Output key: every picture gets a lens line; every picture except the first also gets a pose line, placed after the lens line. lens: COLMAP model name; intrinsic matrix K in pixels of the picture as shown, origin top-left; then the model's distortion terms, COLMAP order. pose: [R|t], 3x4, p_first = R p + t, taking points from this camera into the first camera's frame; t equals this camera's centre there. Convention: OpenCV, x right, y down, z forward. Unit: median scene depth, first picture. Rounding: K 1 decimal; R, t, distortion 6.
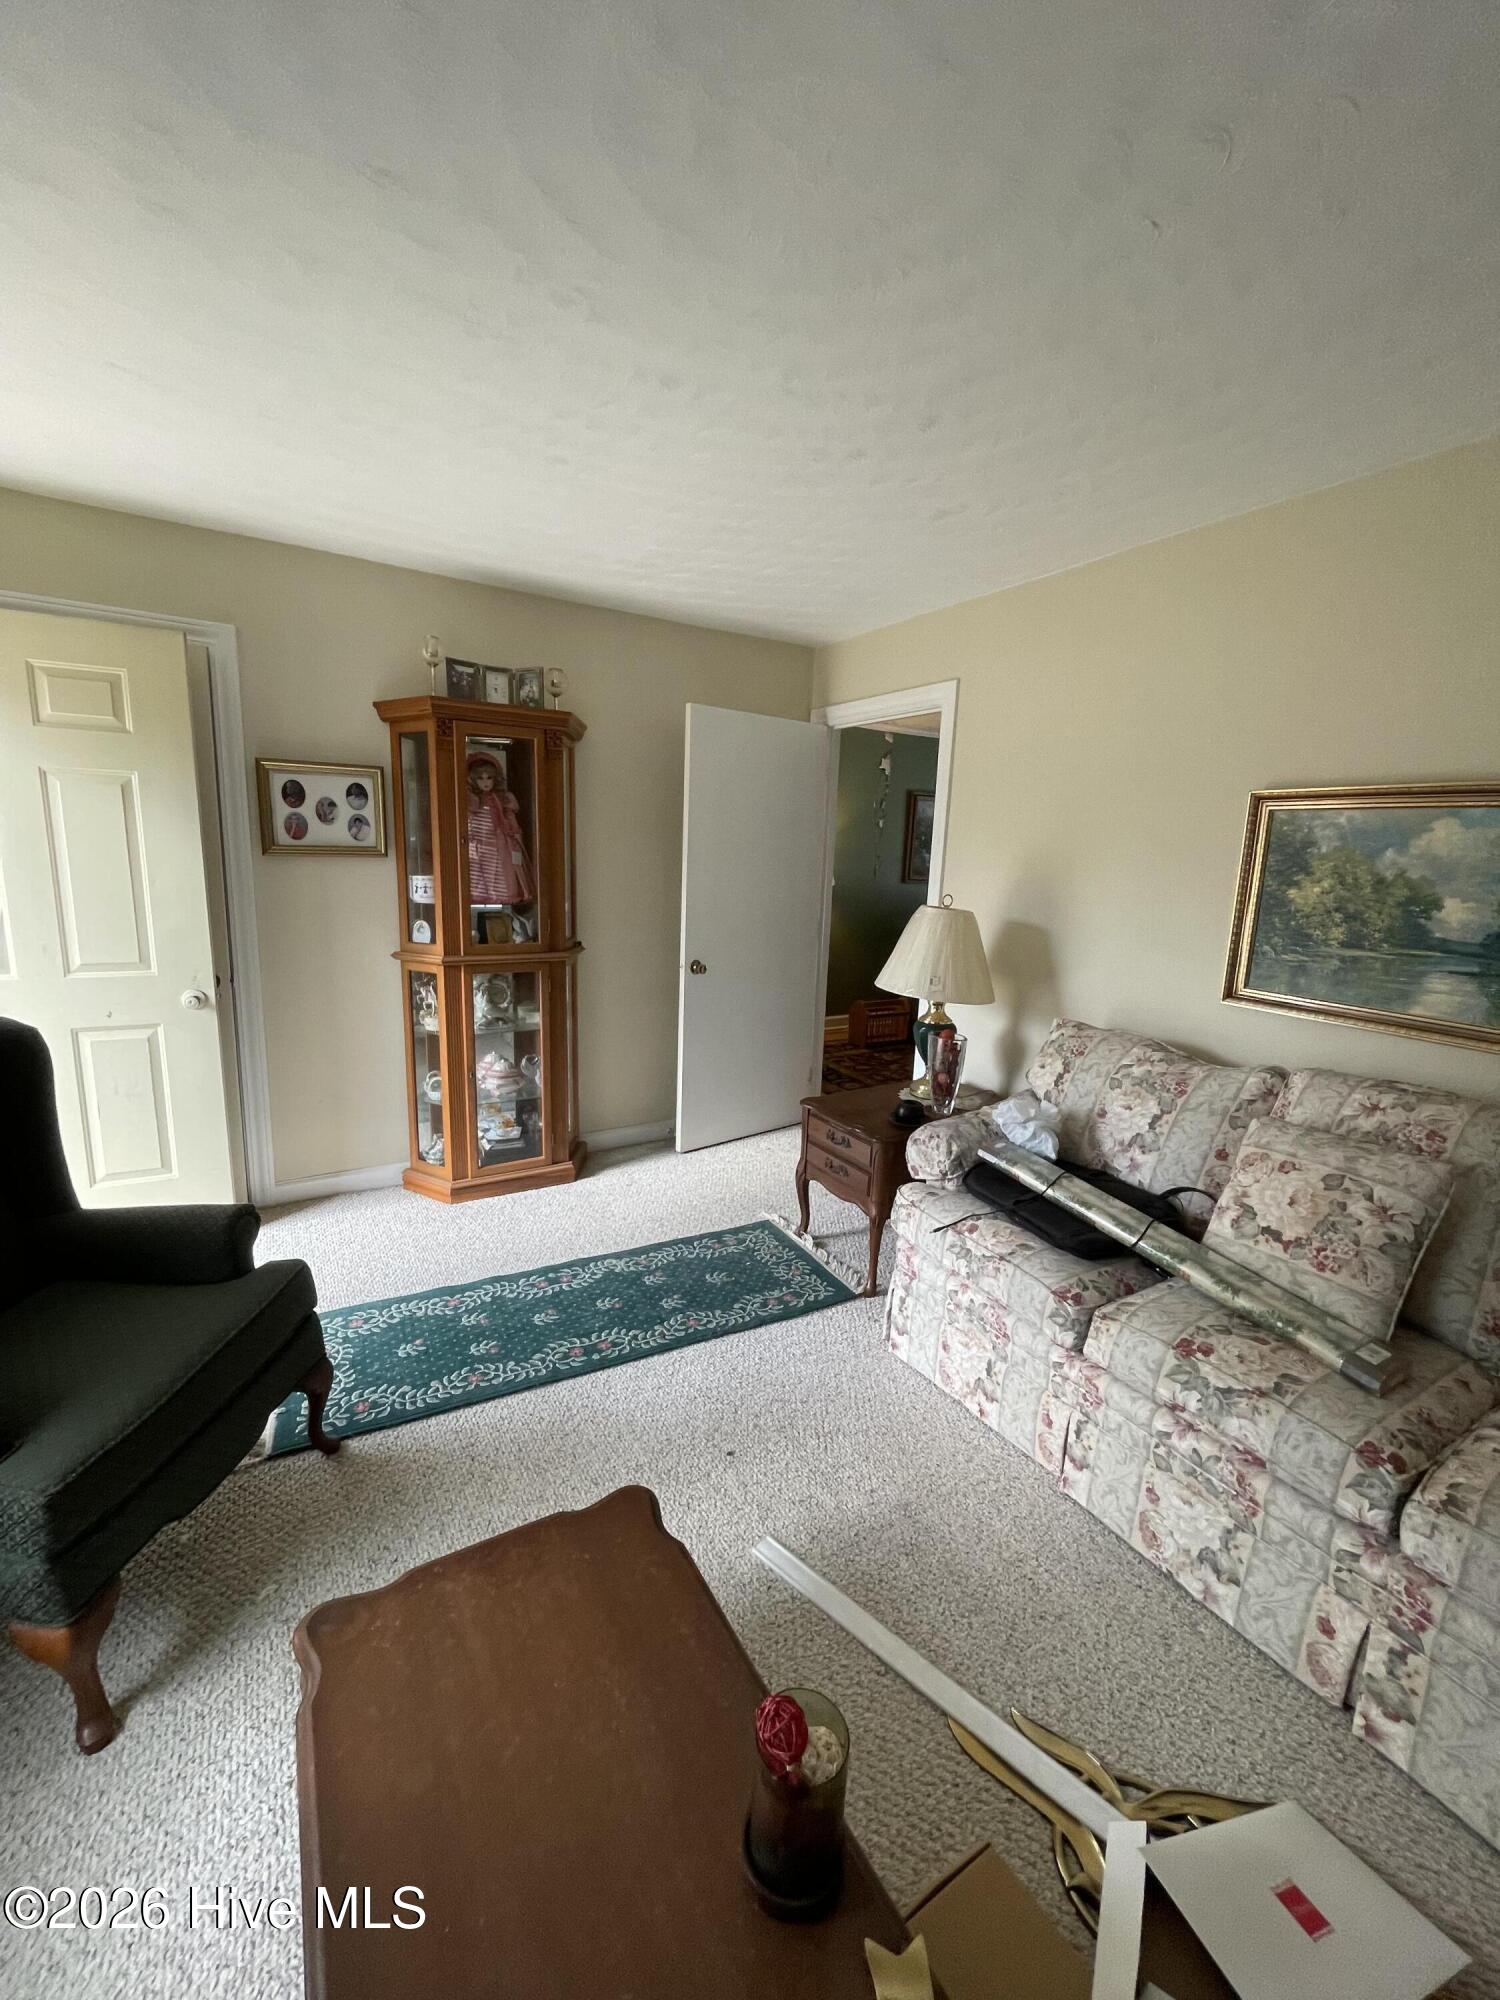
lens RADIAL K [[808.1, 0, 750.0], [0, 808.1, 1000.0], [0, 0, 1]] dist [0.000145, -0.000131]
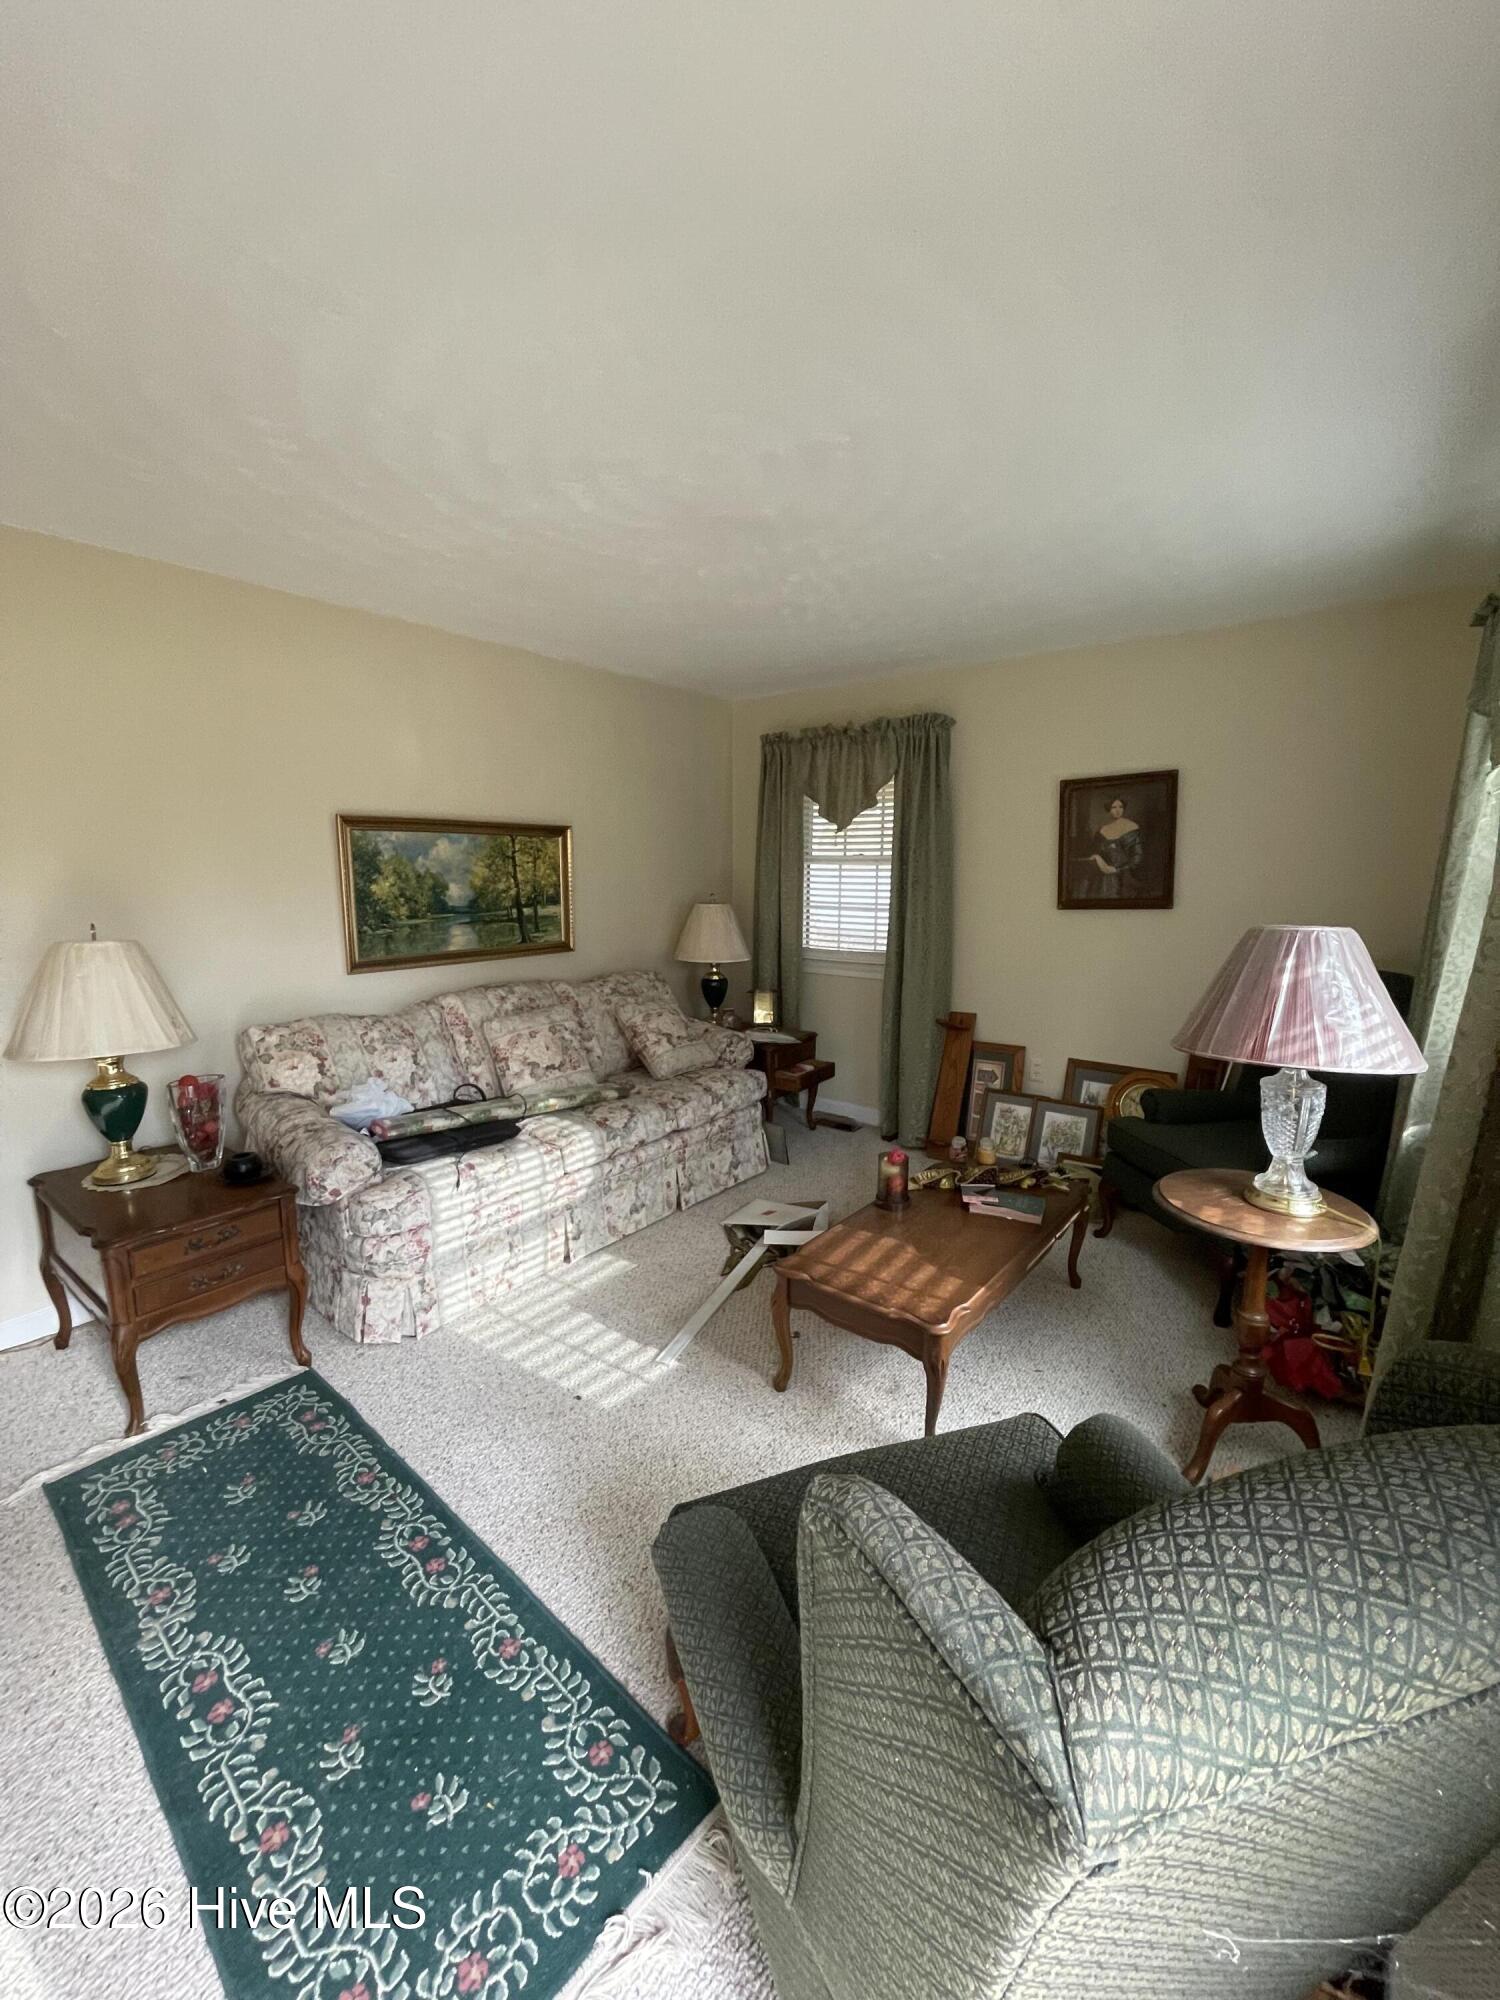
lens RADIAL K [[808.1, 0, 750.0], [0, 808.1, 1000.0], [0, 0, 1]] dist [0.000145, -0.000131]
pose [[-0.350404, -0.193208, 0.916454, -0.936096], [0.160776, 0.951559, 0.262081, -0.214027], [-0.922696, 0.239178, -0.302367, 0.875710]]
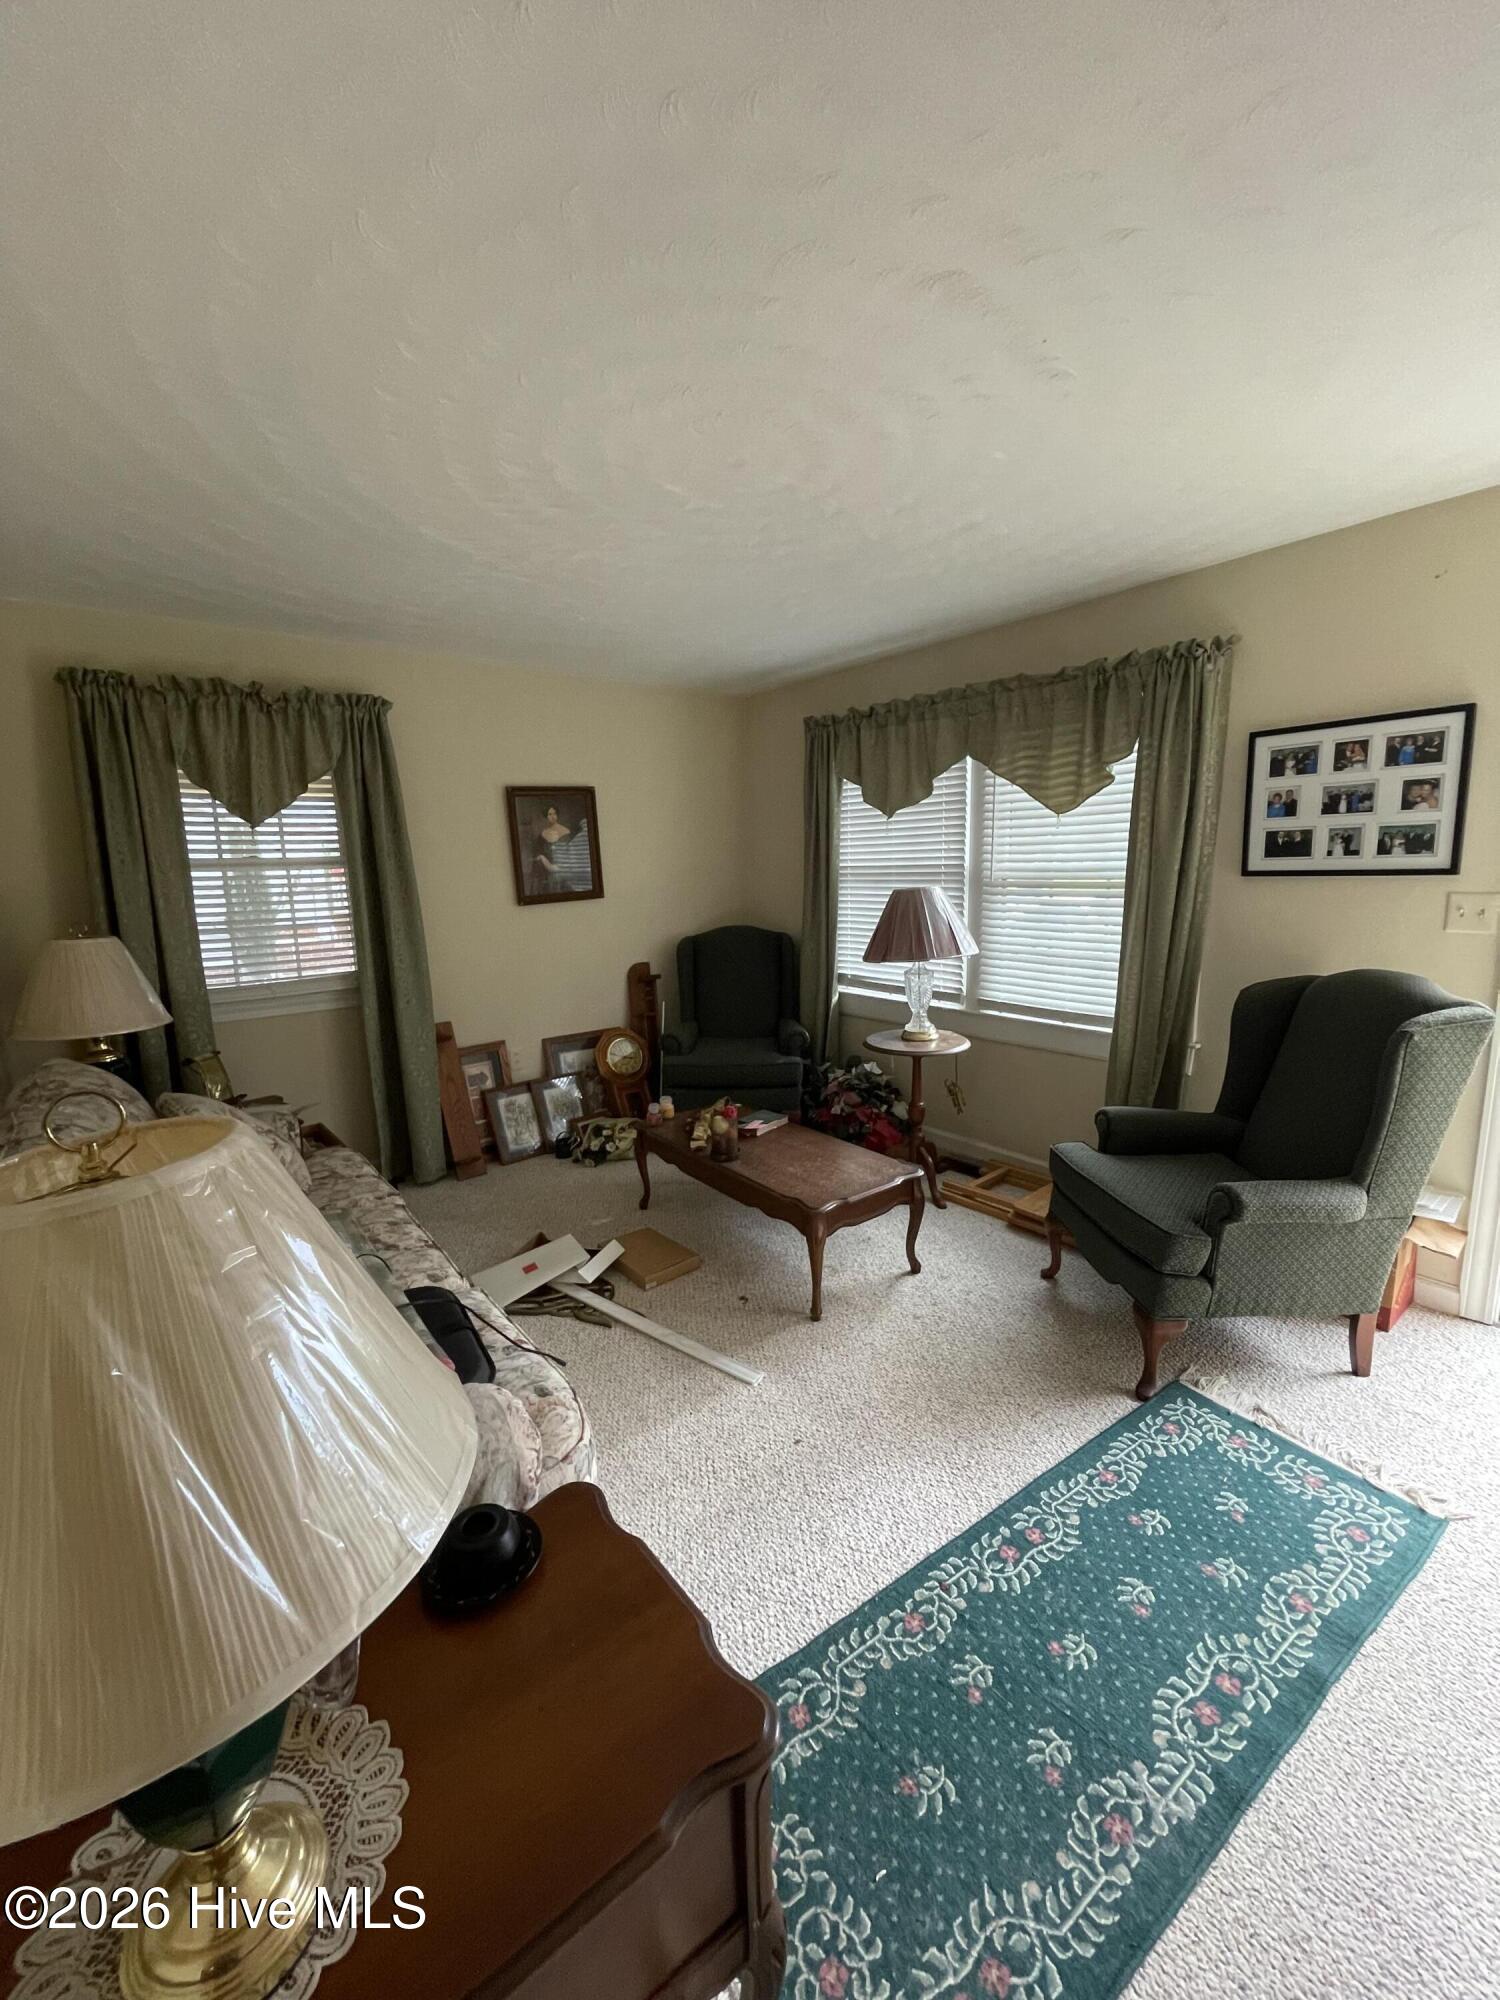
lens RADIAL K [[808.1, 0, 750.0], [0, 808.1, 1000.0], [0, 0, 1]] dist [0.000145, -0.000131]
pose [[-0.992990, 0.005696, -0.118062, 0.141596], [-0.035454, 0.938493, 0.343473, -0.295641], [0.112757, 0.345251, -0.931712, 1.573045]]
